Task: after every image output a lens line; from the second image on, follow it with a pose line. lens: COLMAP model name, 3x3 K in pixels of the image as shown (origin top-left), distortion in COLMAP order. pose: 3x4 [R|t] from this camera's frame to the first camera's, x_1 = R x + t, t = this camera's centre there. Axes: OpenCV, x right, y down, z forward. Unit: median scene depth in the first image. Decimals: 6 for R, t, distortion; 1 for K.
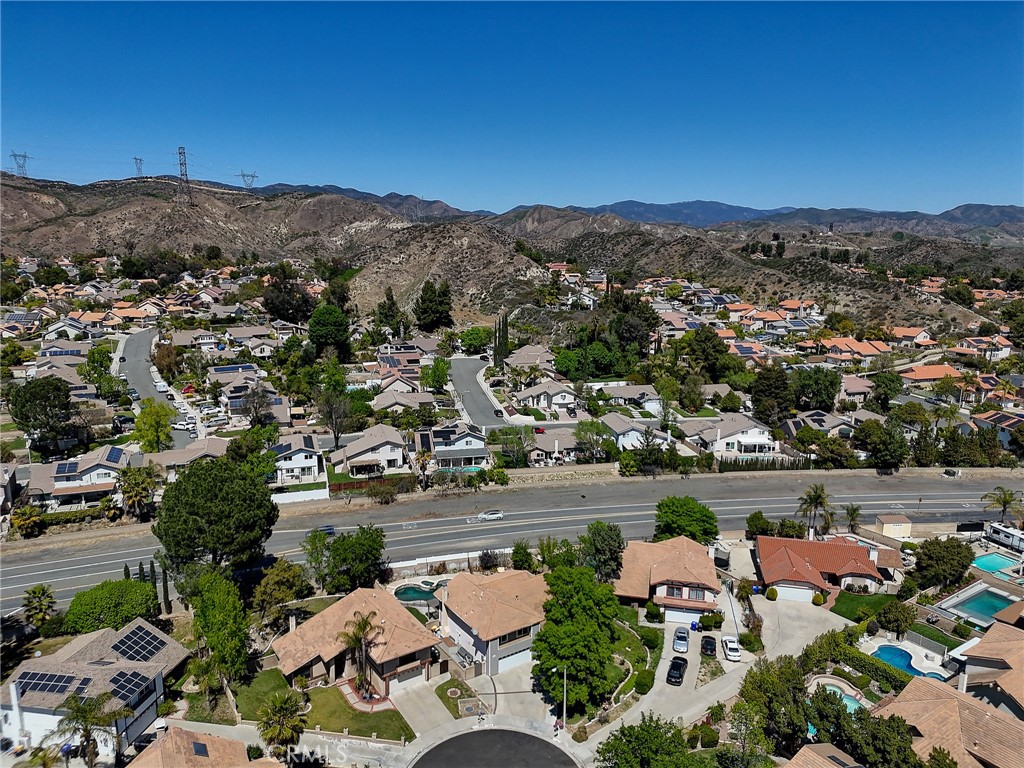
lens RADIAL K [[710.8, 0, 512.0], [0, 710.8, 384.0], [0, 0, 1]] dist [0.109169, -0.118240]
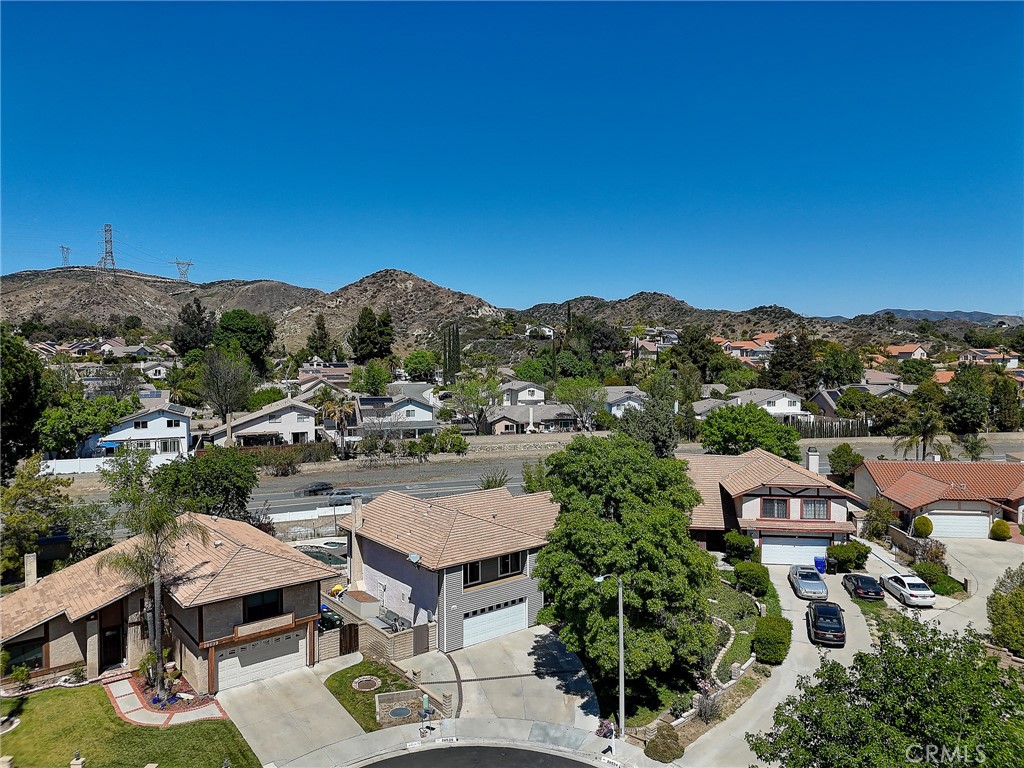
lens RADIAL K [[710.8, 0, 512.0], [0, 710.8, 384.0], [0, 0, 1]] dist [0.109169, -0.118240]
pose [[0.997168, -0.016909, 0.073276, -0.016899], [0.027636, 0.988609, -0.147950, 0.270231], [-0.069940, 0.149556, 0.986277, 0.448464]]
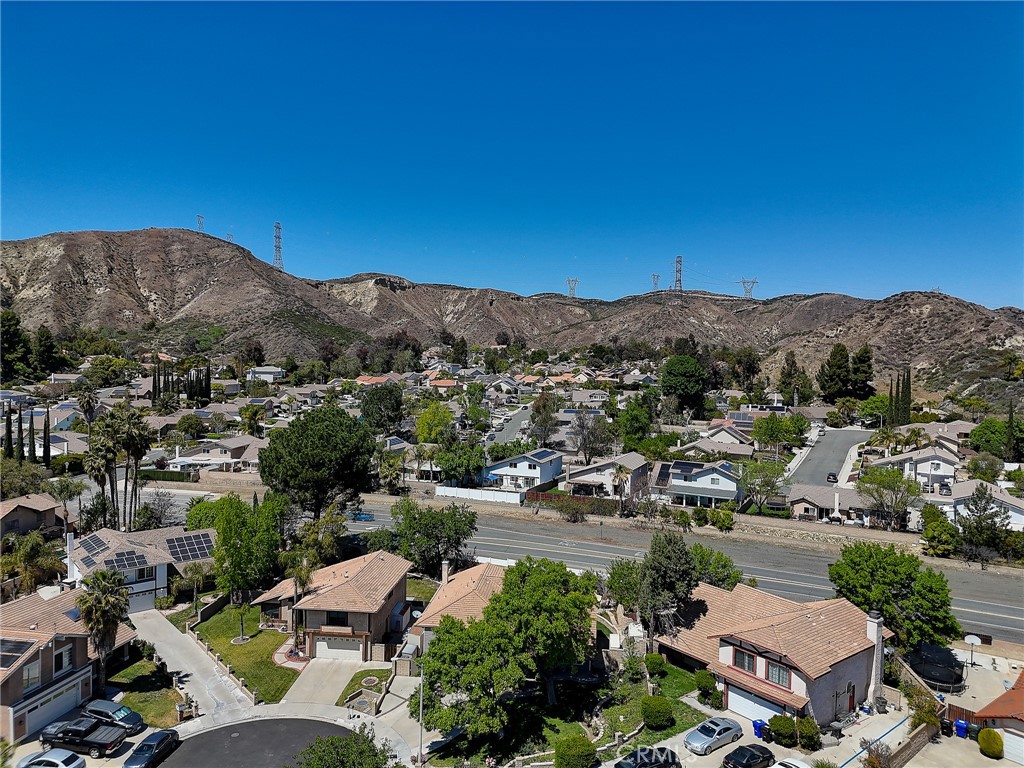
lens RADIAL K [[710.8, 0, 512.0], [0, 710.8, 384.0], [0, 0, 1]] dist [0.109169, -0.118240]
pose [[0.763758, 0.029071, -0.644847, 0.453238], [-0.132537, 0.984764, -0.112582, 0.158749], [0.631749, 0.171451, 0.755974, 0.399770]]
